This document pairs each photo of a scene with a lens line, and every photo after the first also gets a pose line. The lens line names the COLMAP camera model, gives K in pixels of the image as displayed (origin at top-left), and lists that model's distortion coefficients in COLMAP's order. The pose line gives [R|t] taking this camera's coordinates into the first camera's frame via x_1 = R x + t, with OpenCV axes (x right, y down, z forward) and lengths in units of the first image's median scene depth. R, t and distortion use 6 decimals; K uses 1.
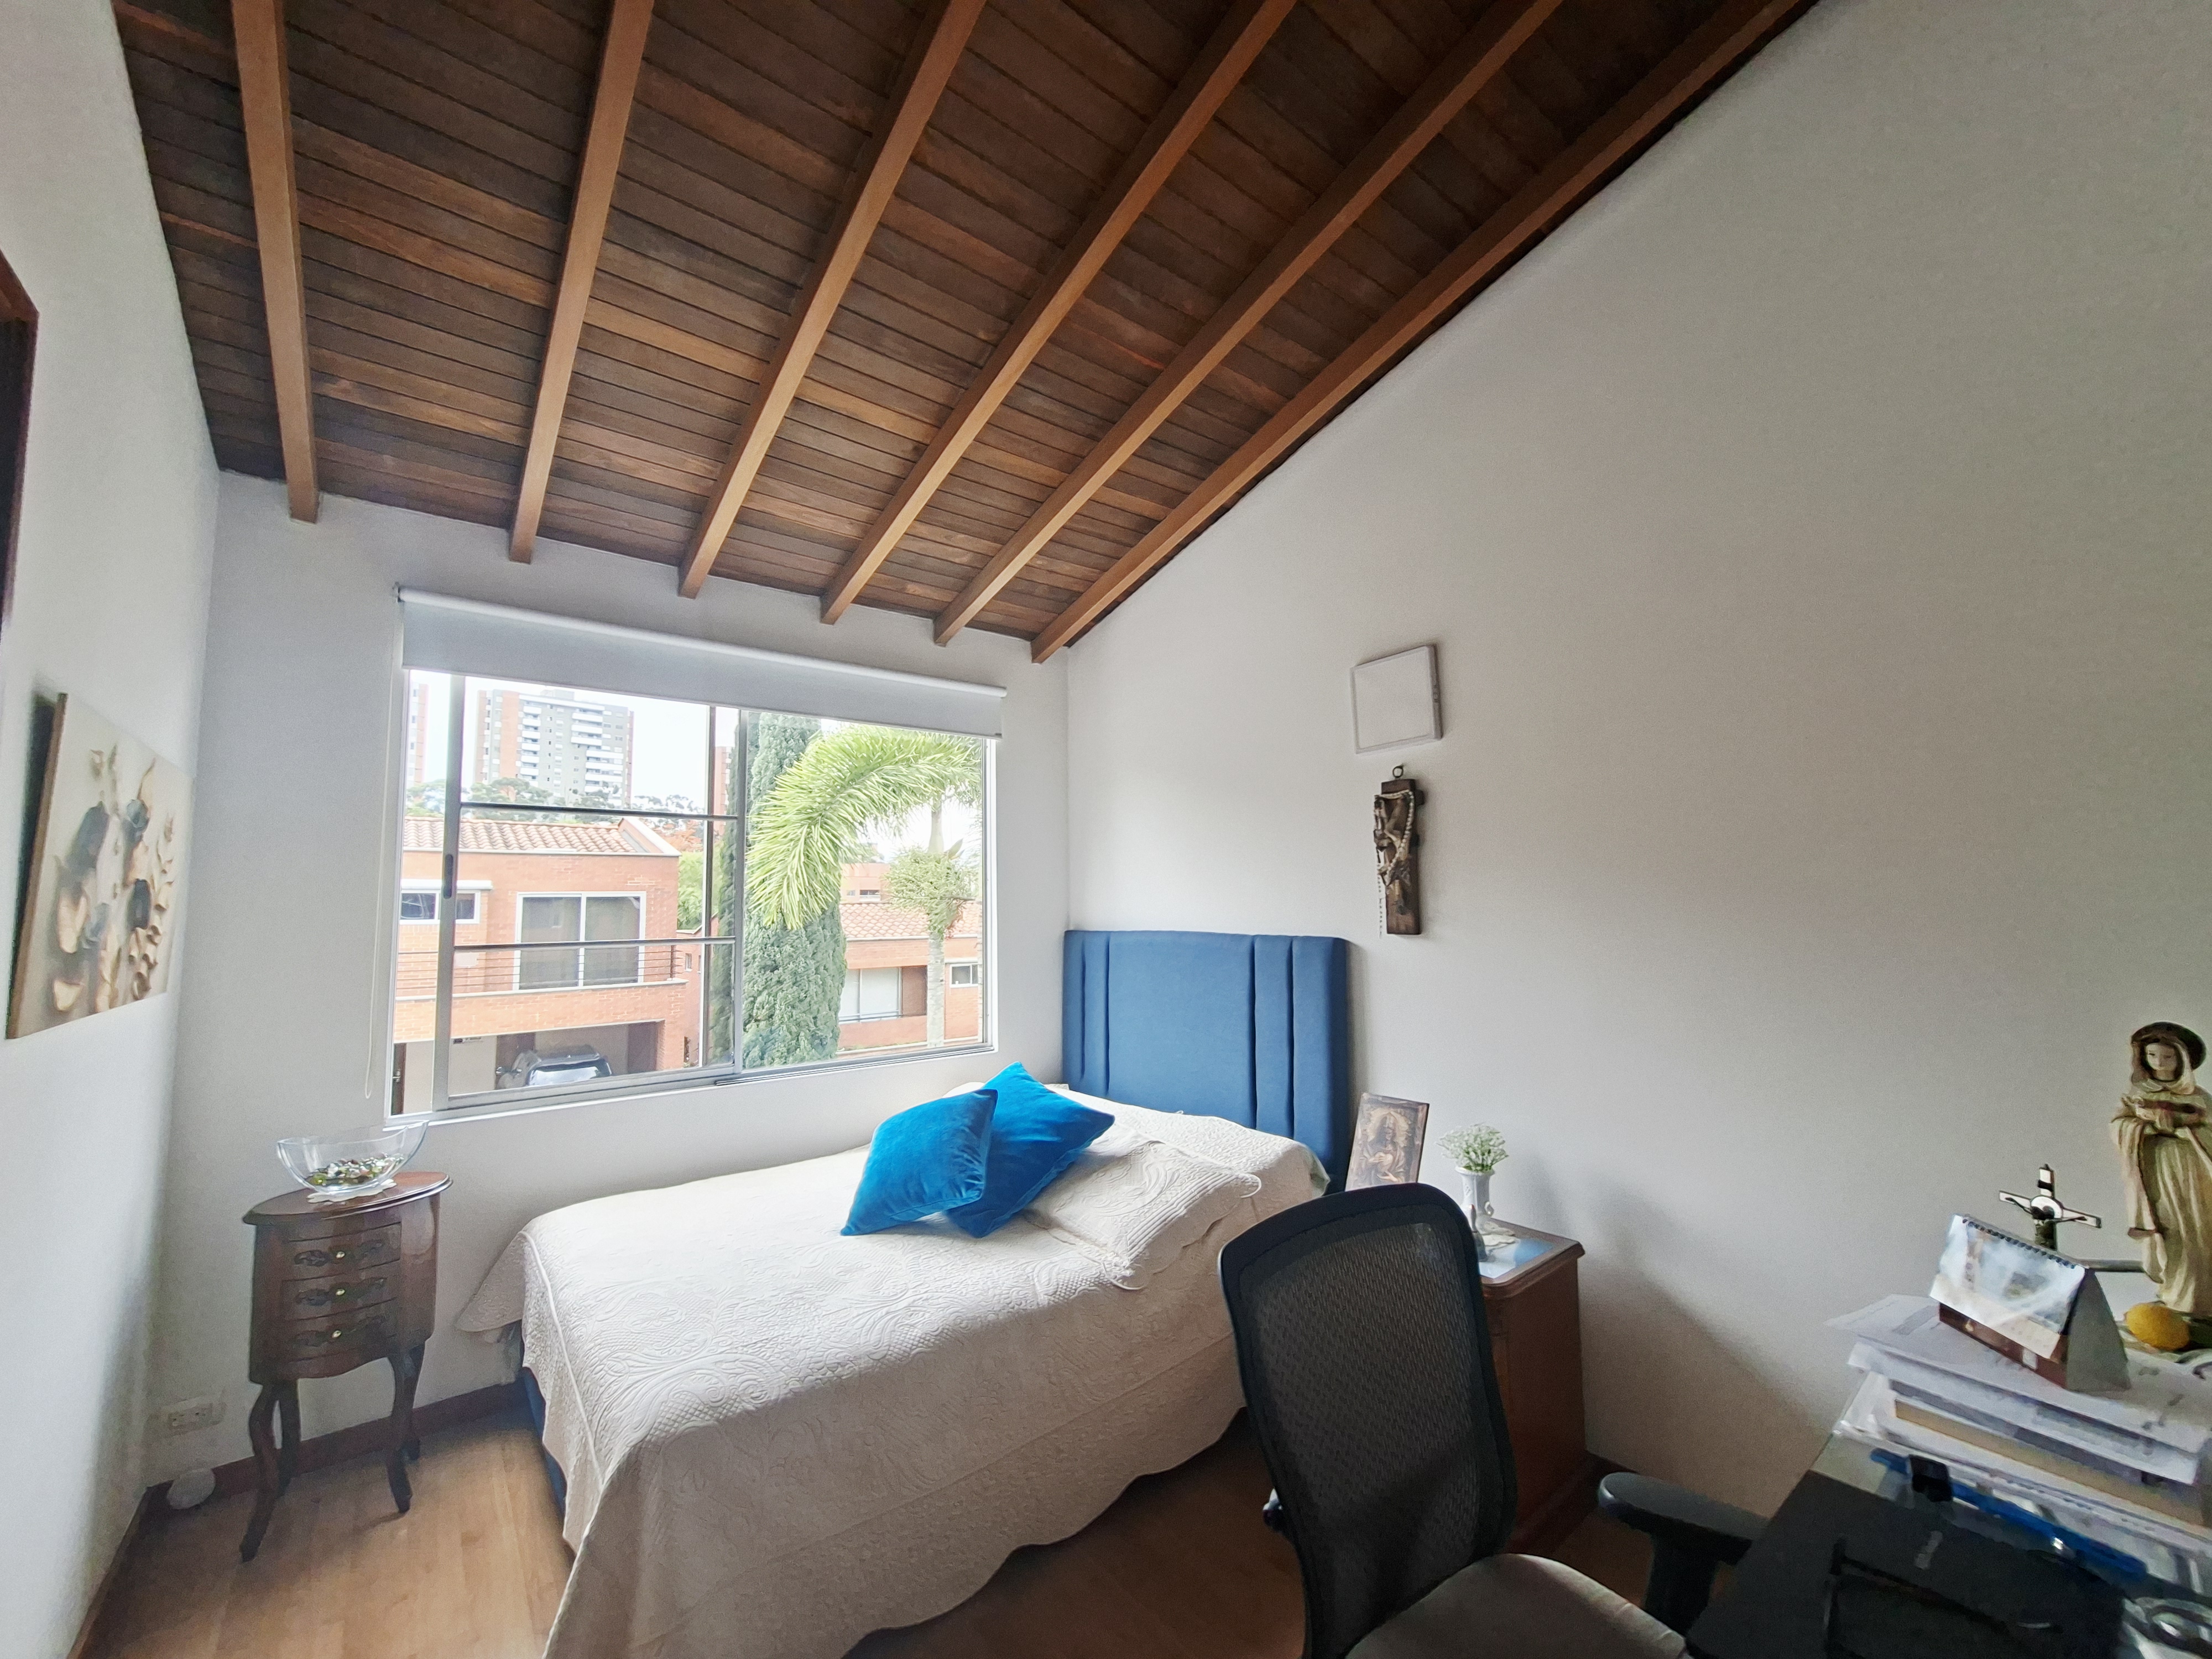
lens RADIAL K [[886.9, 0, 1112.3], [0, 886.9, 828.9], [0, 0, 1]] dist [-0.001953, 0.002971]
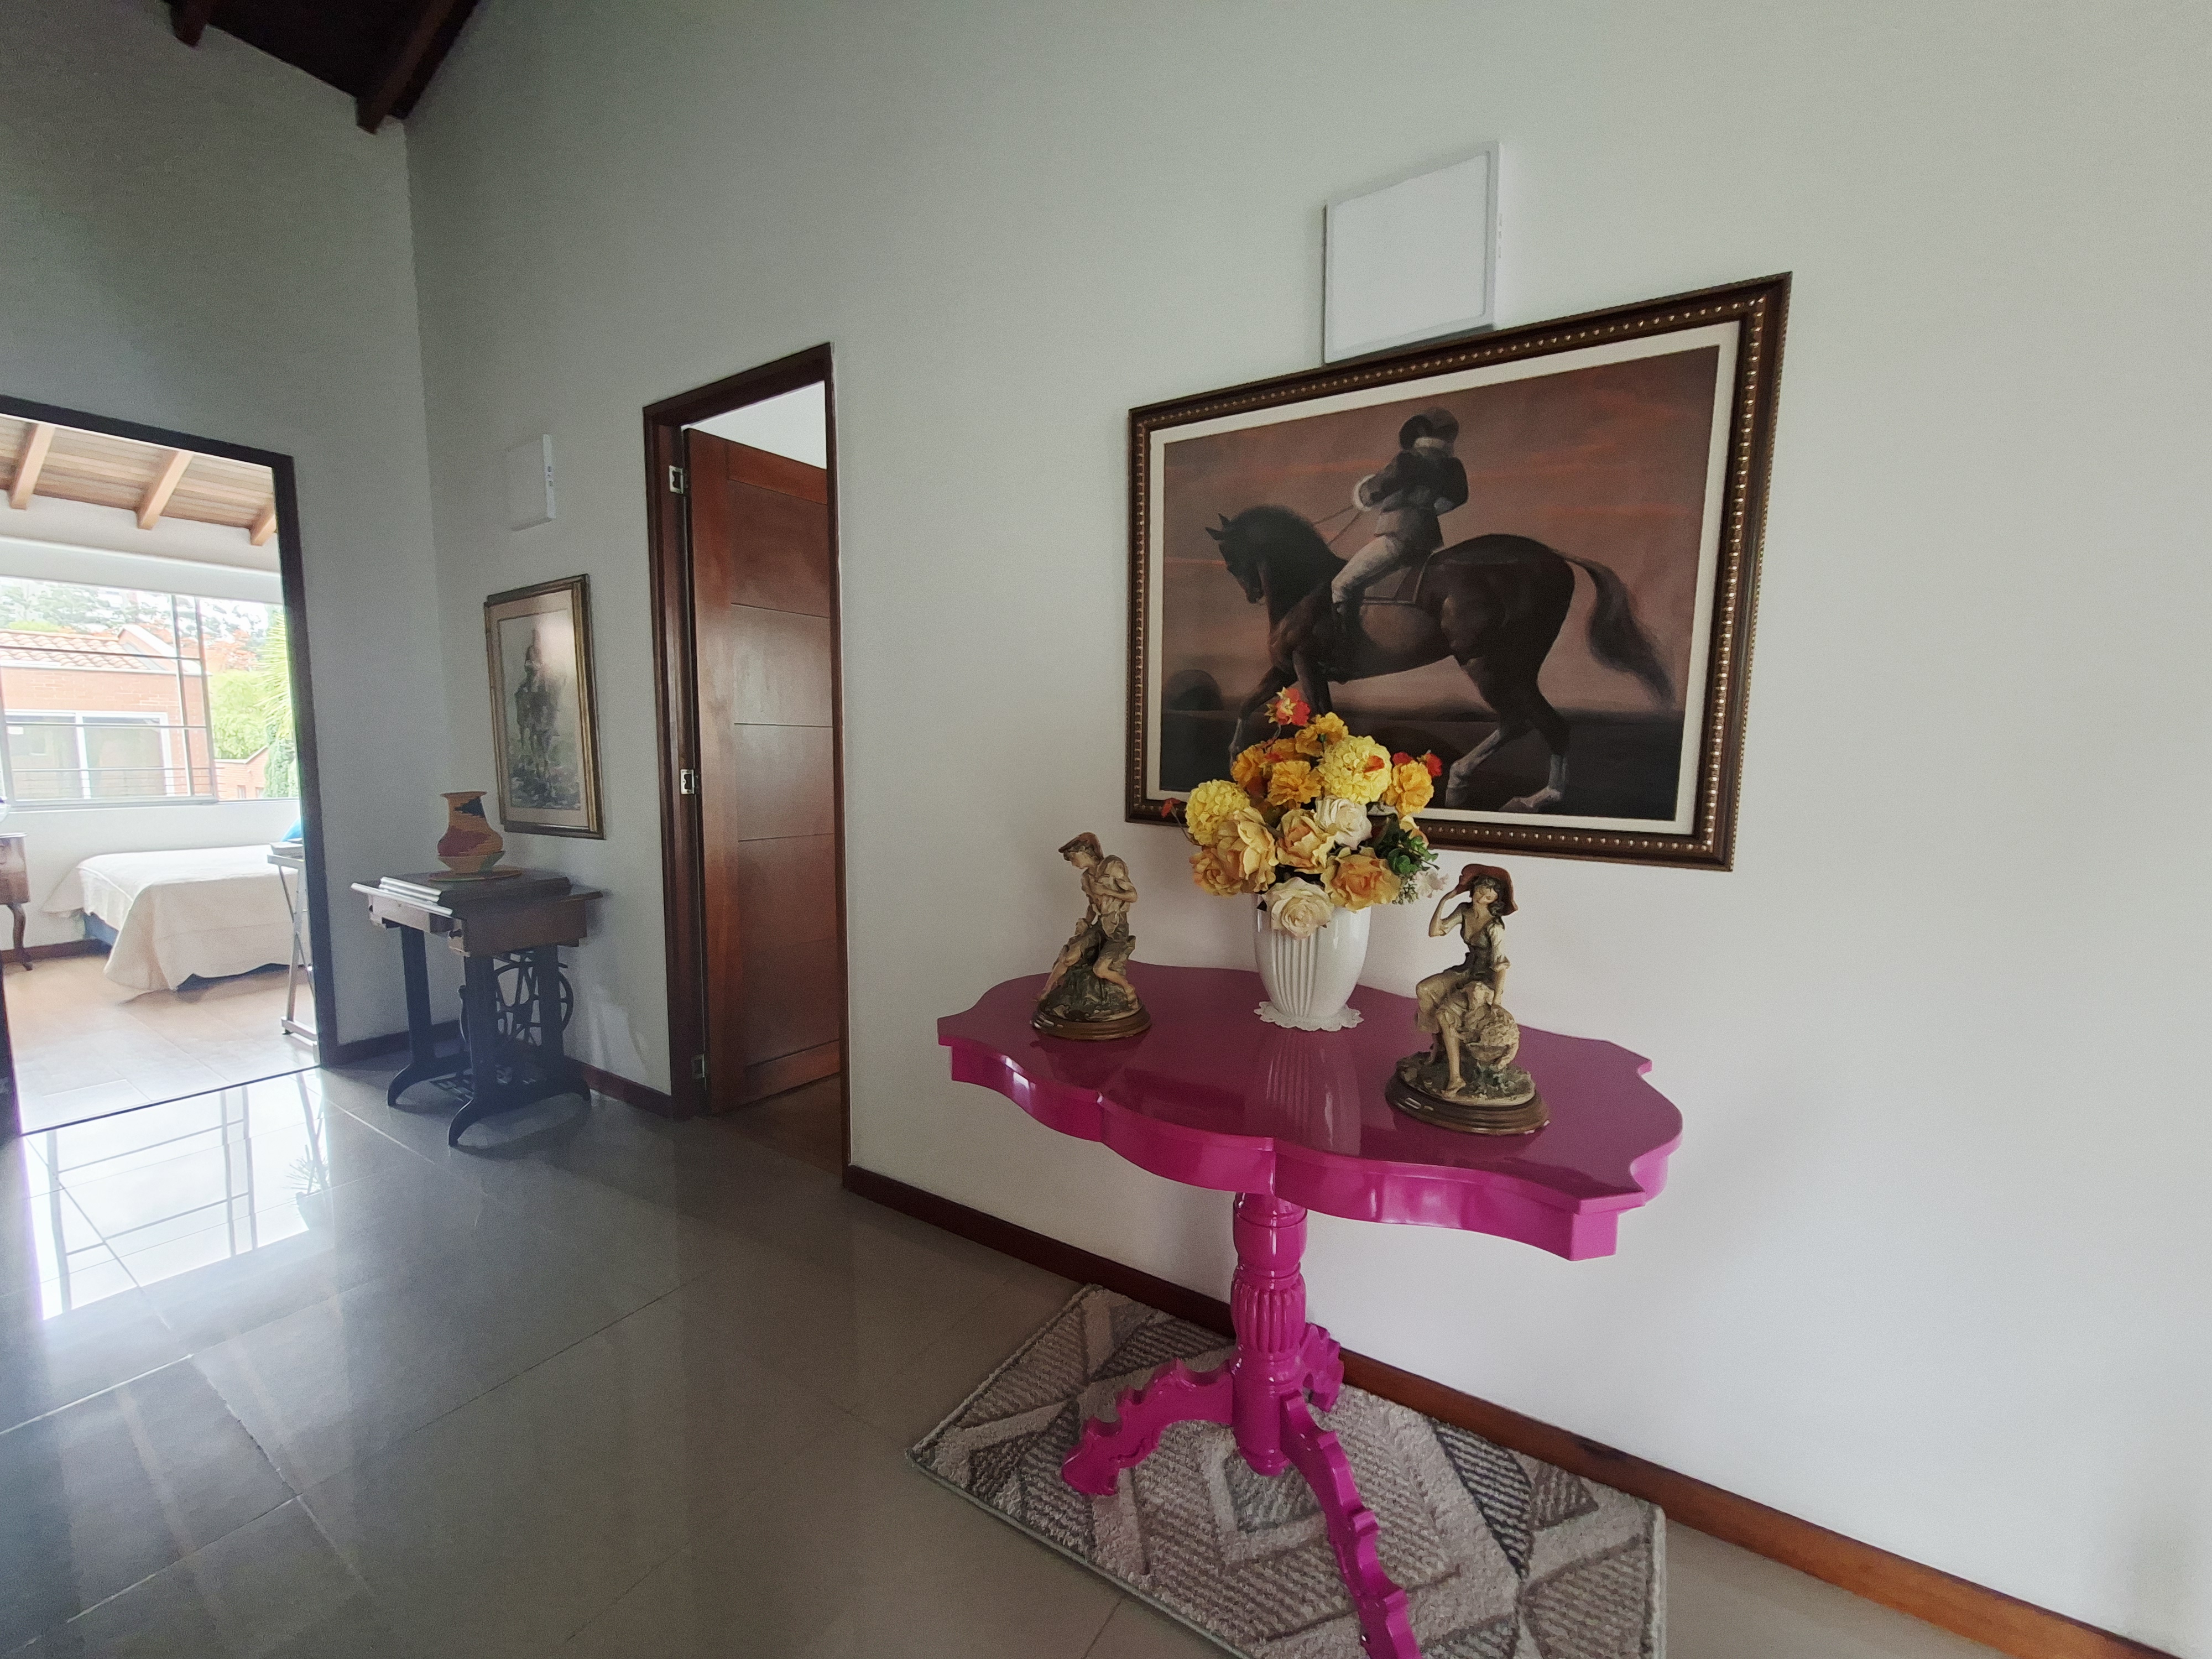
lens RADIAL K [[886.9, 0, 1112.3], [0, 886.9, 828.9], [0, 0, 1]] dist [-0.001953, 0.002971]
pose [[0.948021, -0.015367, 0.317836, 0.823608], [-0.040680, 0.984784, 0.168952, -0.047365], [-0.315596, -0.173100, 0.932971, -1.450630]]
